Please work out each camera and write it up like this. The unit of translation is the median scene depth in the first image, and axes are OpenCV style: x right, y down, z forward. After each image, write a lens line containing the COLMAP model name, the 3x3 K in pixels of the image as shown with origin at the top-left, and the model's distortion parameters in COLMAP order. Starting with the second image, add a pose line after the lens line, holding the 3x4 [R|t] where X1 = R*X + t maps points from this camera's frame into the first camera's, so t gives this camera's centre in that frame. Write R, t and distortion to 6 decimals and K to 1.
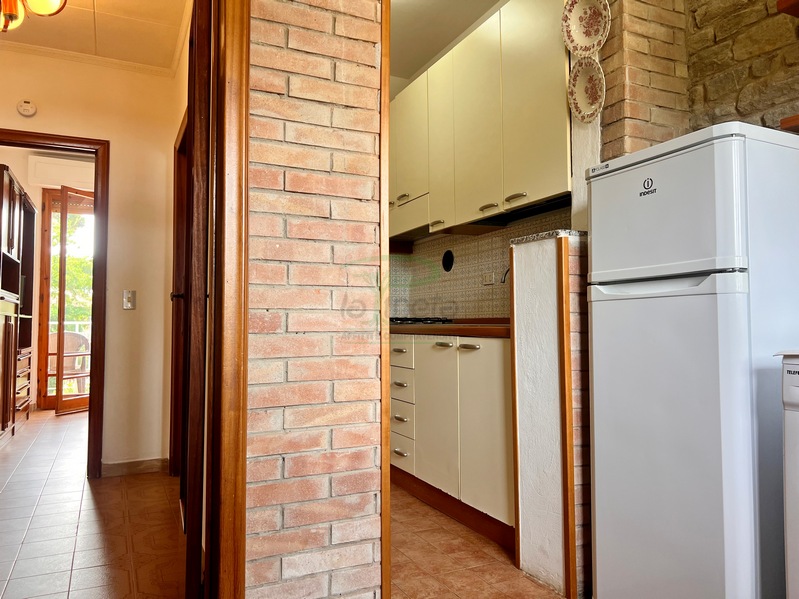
lens RADIAL K [[600.7, 0, 397.1], [0, 600.7, 299.9], [0, 0, 1]] dist [0.069577, -0.079705]
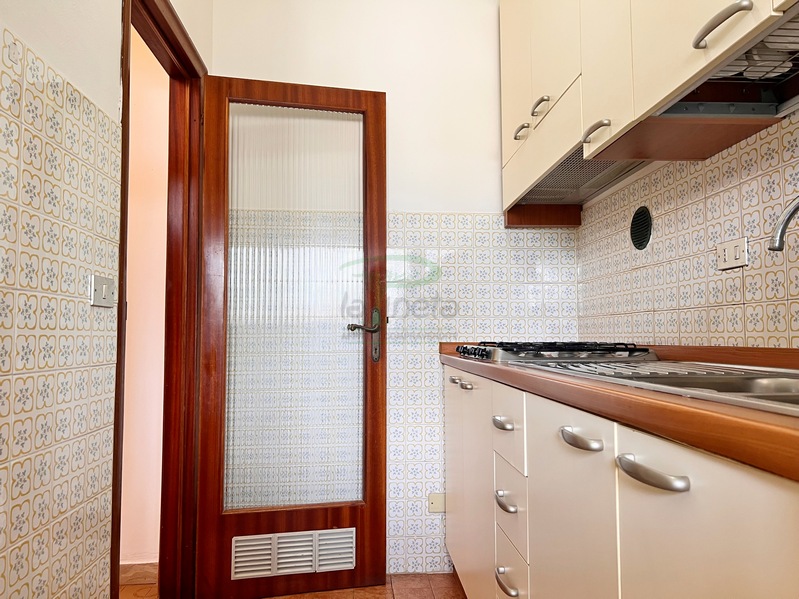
lens RADIAL K [[600.7, 0, 403.9], [0, 600.7, 298.8], [0, 0, 1]] dist [0.069577, -0.079705]
pose [[0.936992, -0.020242, -0.348764, 0.123657], [0.013810, 0.999686, -0.020919, 0.003326], [0.349077, 0.014785, 0.936977, 0.758514]]
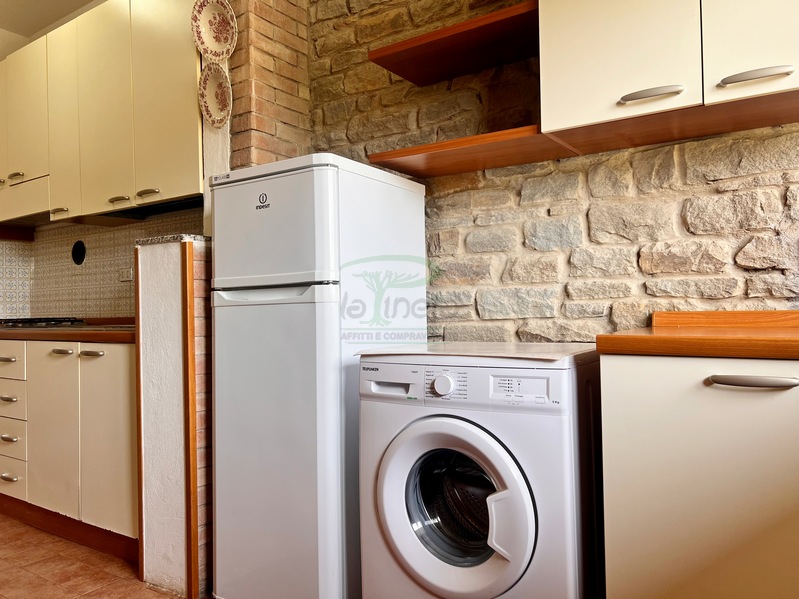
lens RADIAL K [[600.7, 0, 406.6], [0, 600.7, 298.0], [0, 0, 1]] dist [0.069577, -0.079705]
pose [[0.856755, -0.007023, 0.515676, 0.058412], [-0.003077, 0.999820, 0.018729, -0.026716], [-0.515714, -0.017633, 0.856579, -0.039513]]
